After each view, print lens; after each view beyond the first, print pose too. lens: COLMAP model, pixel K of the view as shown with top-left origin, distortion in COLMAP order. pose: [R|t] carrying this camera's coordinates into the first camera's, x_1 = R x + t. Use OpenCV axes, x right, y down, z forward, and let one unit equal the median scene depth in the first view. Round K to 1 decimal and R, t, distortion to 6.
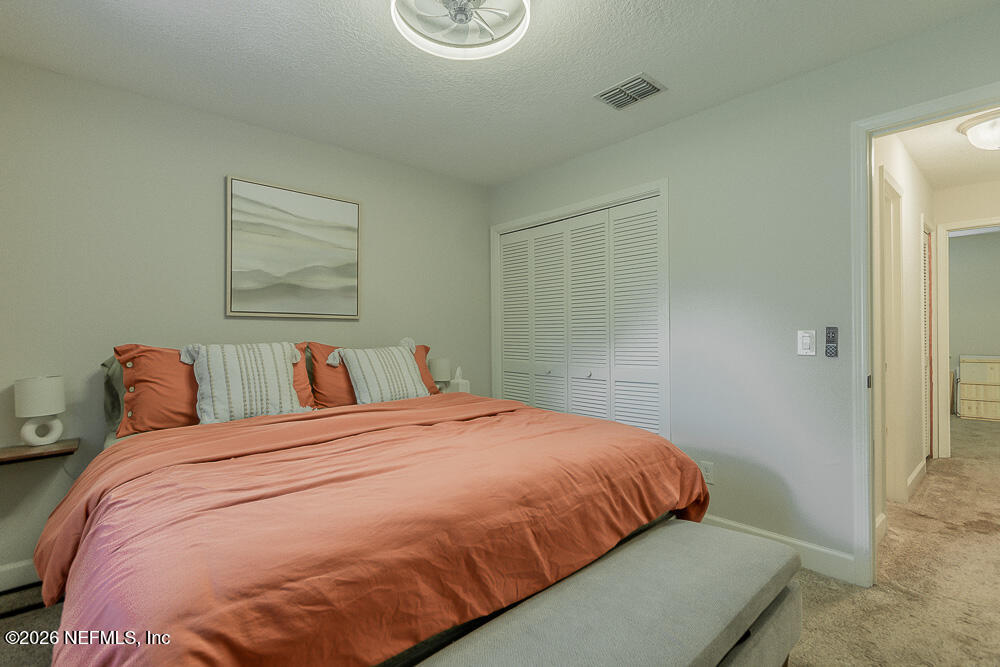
lens RADIAL K [[458.3, 0, 496.2], [0, 458.3, 331.6], [0, 0, 1]] dist [0.002961, 0.000307]
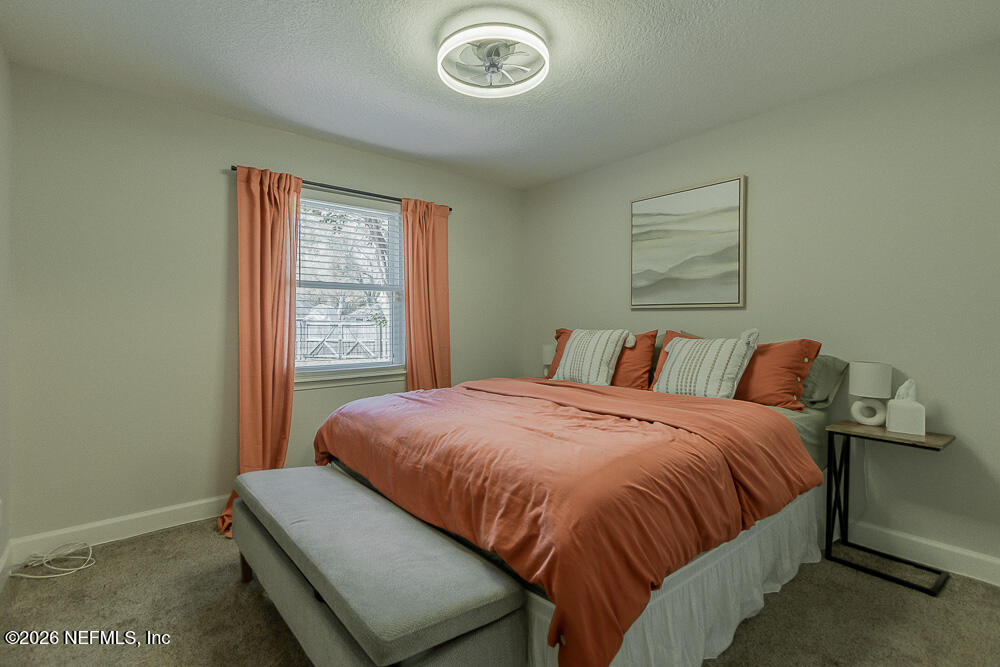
lens RADIAL K [[458.3, 0, 495.1], [0, 458.3, 329.9], [0, 0, 1]] dist [0.002961, 0.000307]
pose [[-0.028005, 0.022436, -0.999356, 0.718771], [-0.000704, 0.999747, 0.022465, -0.003378], [0.999608, 0.001333, -0.027982, 0.646723]]
